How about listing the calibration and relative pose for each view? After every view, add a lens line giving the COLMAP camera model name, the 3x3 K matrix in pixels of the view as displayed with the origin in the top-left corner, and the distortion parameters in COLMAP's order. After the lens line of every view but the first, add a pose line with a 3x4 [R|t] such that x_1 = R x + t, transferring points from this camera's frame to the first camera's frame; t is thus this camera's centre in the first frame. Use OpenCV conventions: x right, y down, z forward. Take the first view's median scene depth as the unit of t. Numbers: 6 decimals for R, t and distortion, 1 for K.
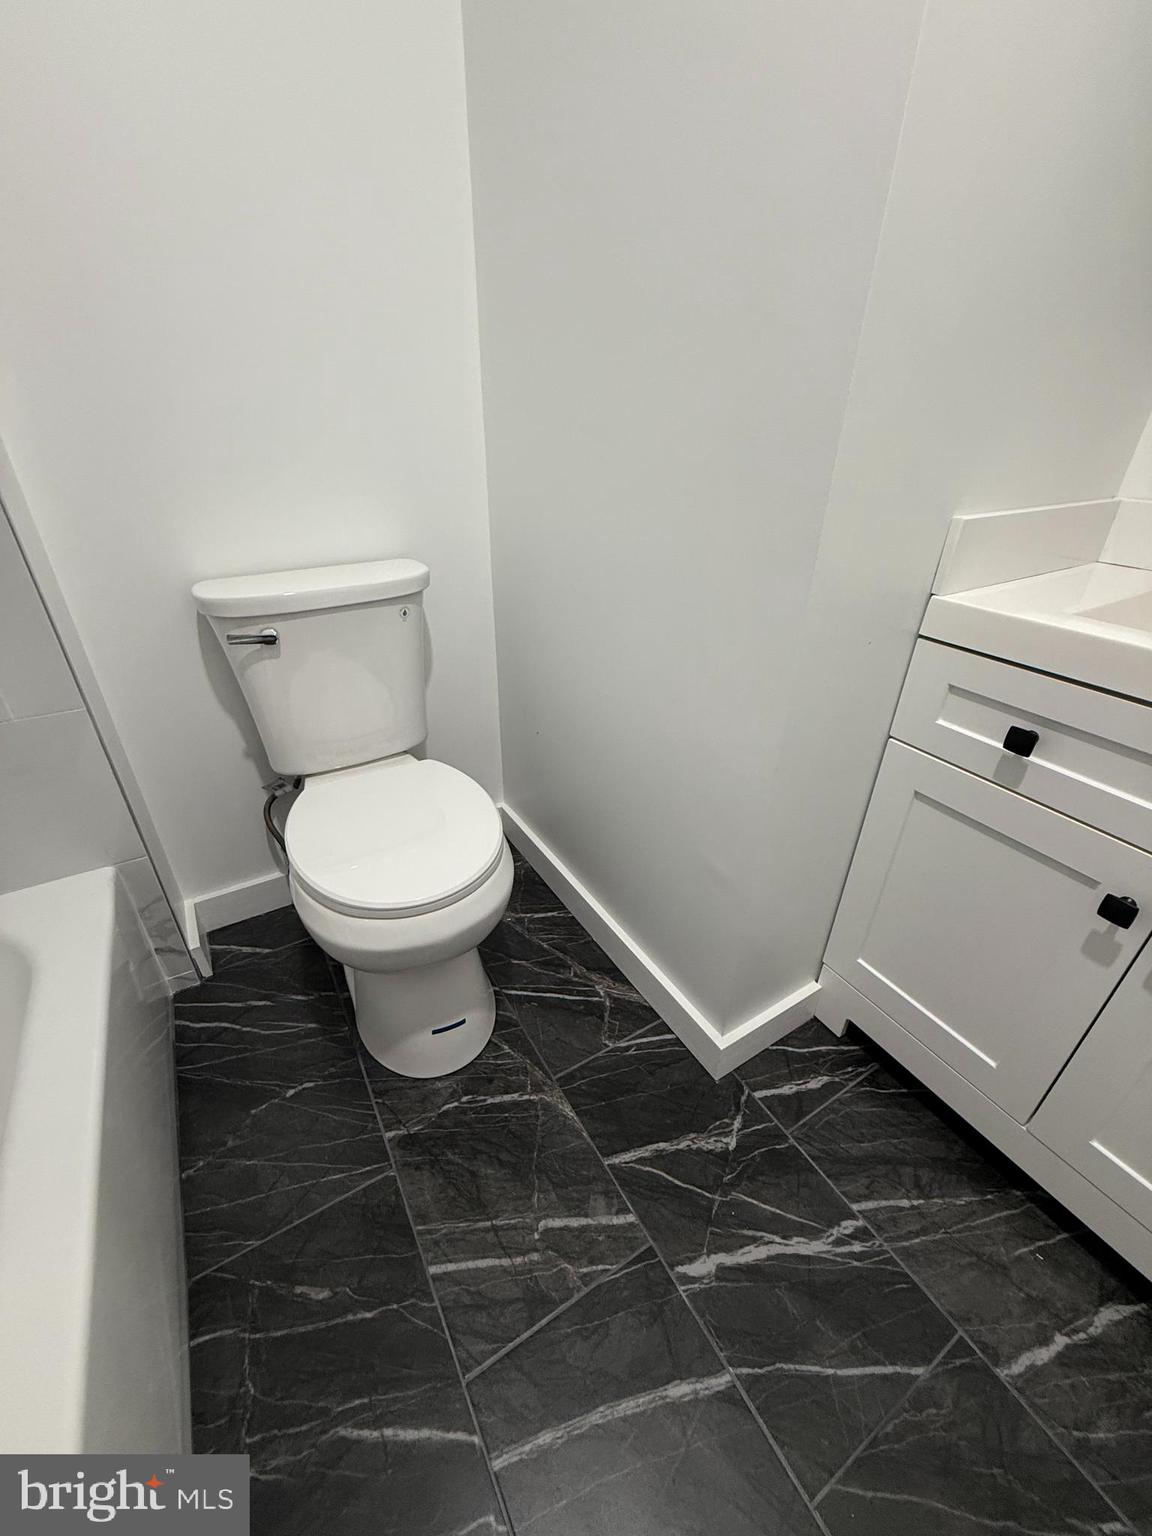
lens RADIAL K [[615.1, 0, 575.6], [0, 615.1, 762.5], [0, 0, 1]] dist [0.000207, 0.000226]
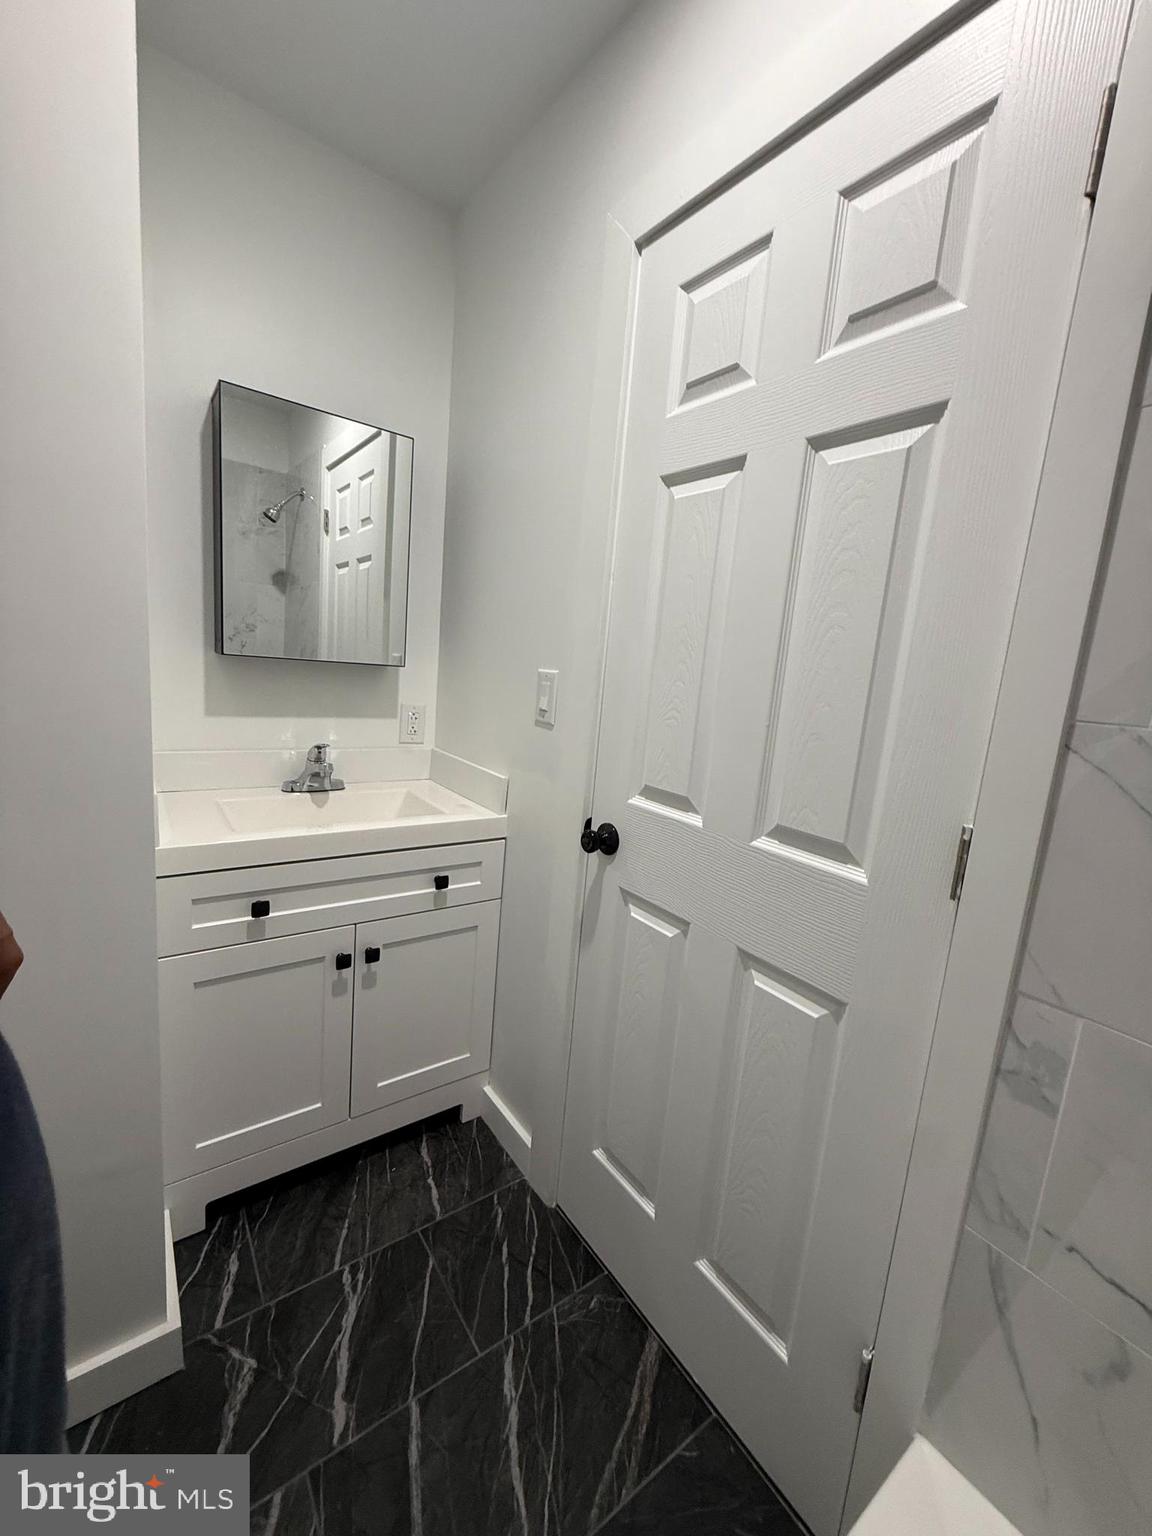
lens RADIAL K [[615.1, 0, 575.6], [0, 615.1, 763.2], [0, 0, 1]] dist [0.000207, 0.000226]
pose [[-0.085437, -0.173658, 0.981093, -0.714451], [0.416405, 0.888349, 0.193504, -0.285545], [-0.905156, 0.425064, -0.003586, 0.087275]]
